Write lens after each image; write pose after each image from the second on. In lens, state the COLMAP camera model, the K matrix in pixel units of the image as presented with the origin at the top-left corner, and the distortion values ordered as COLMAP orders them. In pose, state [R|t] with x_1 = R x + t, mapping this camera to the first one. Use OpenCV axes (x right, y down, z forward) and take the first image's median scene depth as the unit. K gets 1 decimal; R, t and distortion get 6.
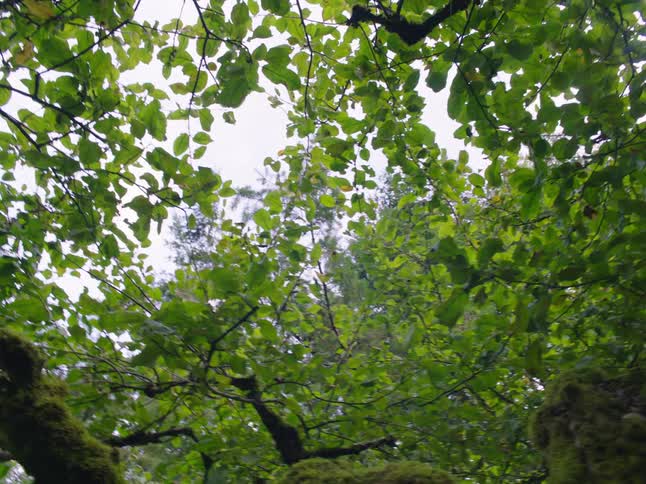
lens RADIAL K [[485.6, 0, 323.0], [0, 485.6, 242.0], [0, 0, 1]] dist [-0.120696, 0.091097]
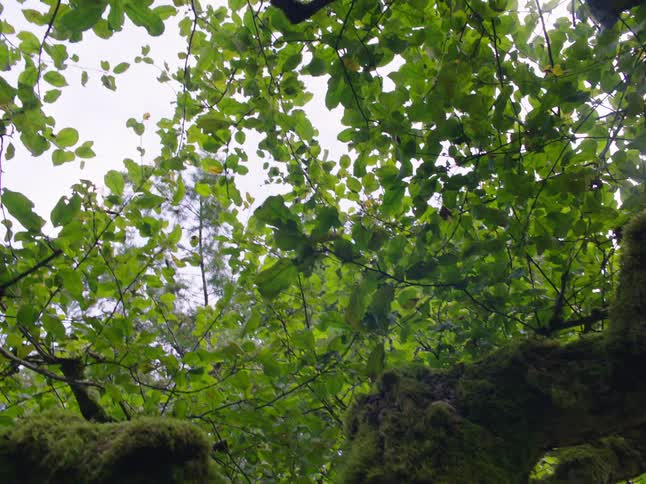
lens RADIAL K [[485.6, 0, 323.0], [0, 485.6, 242.0], [0, 0, 1]] dist [-0.120696, 0.091097]
pose [[0.975465, 0.143209, 0.167208, 0.129123], [-0.130018, 0.987653, -0.087393, 0.093693], [-0.177659, 0.063509, 0.982041, 0.056123]]
